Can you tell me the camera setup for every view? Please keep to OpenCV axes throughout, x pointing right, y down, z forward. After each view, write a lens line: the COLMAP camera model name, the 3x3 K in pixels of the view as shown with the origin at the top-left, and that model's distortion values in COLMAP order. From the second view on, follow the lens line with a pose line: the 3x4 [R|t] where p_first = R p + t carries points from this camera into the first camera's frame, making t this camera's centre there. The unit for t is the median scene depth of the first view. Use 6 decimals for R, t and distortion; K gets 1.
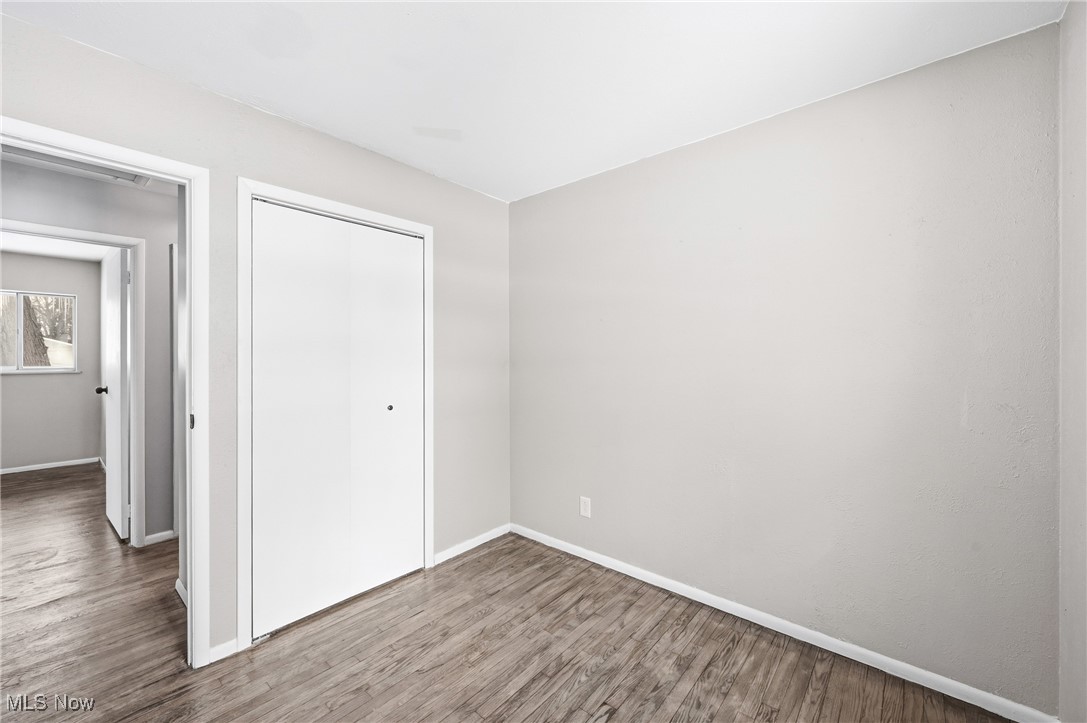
lens RADIAL K [[430.9, 0, 538.8], [0, 430.9, 356.7], [0, 0, 1]] dist [-0.003615, 0.000881]
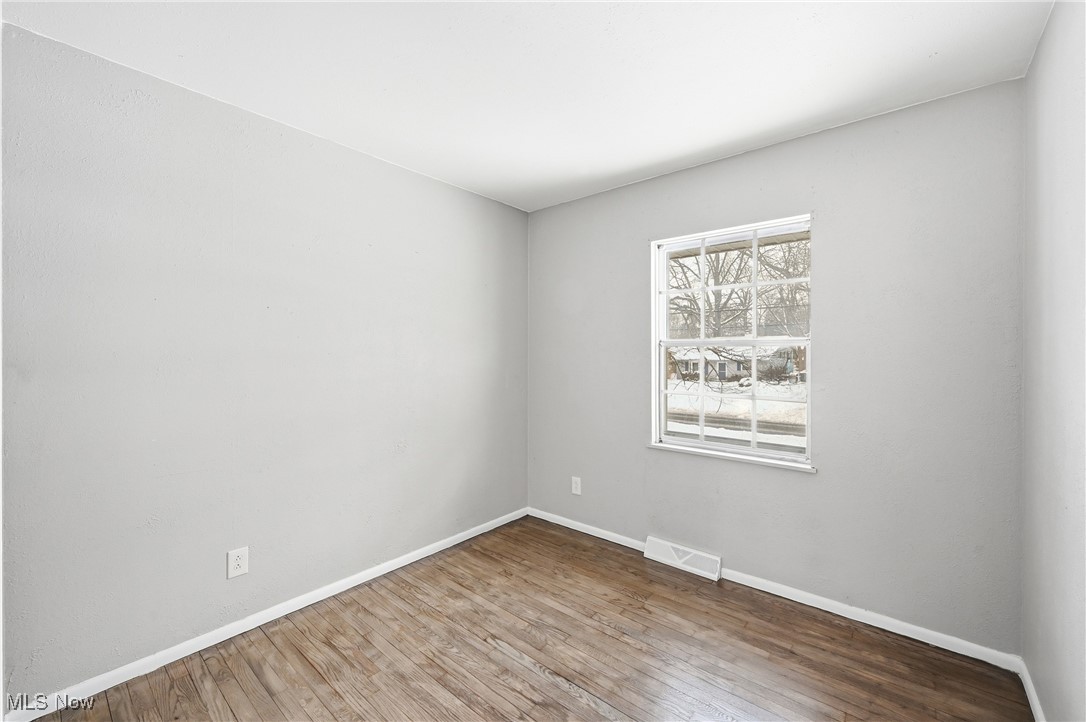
lens RADIAL K [[430.5, 0, 539.8], [0, 430.5, 349.7], [0, 0, 1]] dist [-0.003615, 0.000881]
pose [[-0.000949, 0.007326, 0.999973, -0.870385], [0.001371, 0.999972, -0.007324, -0.011687], [-0.999999, 0.001364, -0.000959, 0.677812]]
